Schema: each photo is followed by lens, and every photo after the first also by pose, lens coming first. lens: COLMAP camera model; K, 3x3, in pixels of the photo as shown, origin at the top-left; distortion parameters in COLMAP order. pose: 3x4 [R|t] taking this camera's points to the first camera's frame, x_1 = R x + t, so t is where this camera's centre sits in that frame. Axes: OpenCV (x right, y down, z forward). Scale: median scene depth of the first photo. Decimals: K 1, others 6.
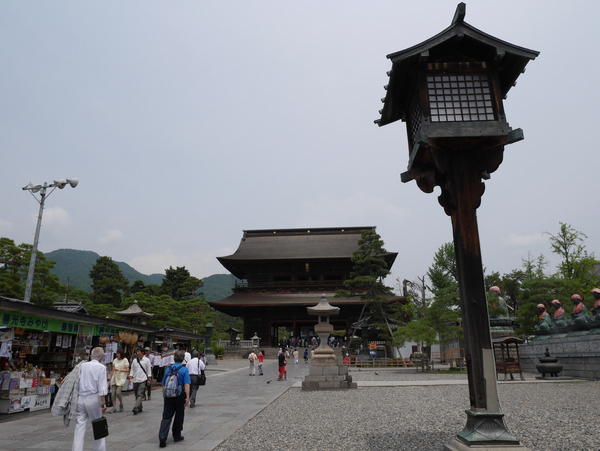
lens RADIAL K [[483.7, 0, 300.4], [0, 483.7, 224.8], [0, 0, 1]] dist [-0.001492, 0.002261]
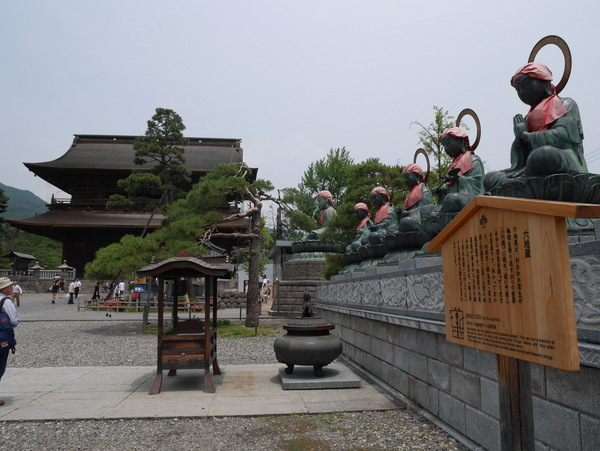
lens RADIAL K [[452.0, 0, 299.5], [0, 452.0, 226.6], [0, 0, 1]] dist [-0.052778, -0.000181]
pose [[0.986615, 0.036231, 0.158993, 0.152860], [-0.056271, 0.990759, 0.123408, 0.056601], [-0.153053, -0.130702, 0.979536, 0.233298]]
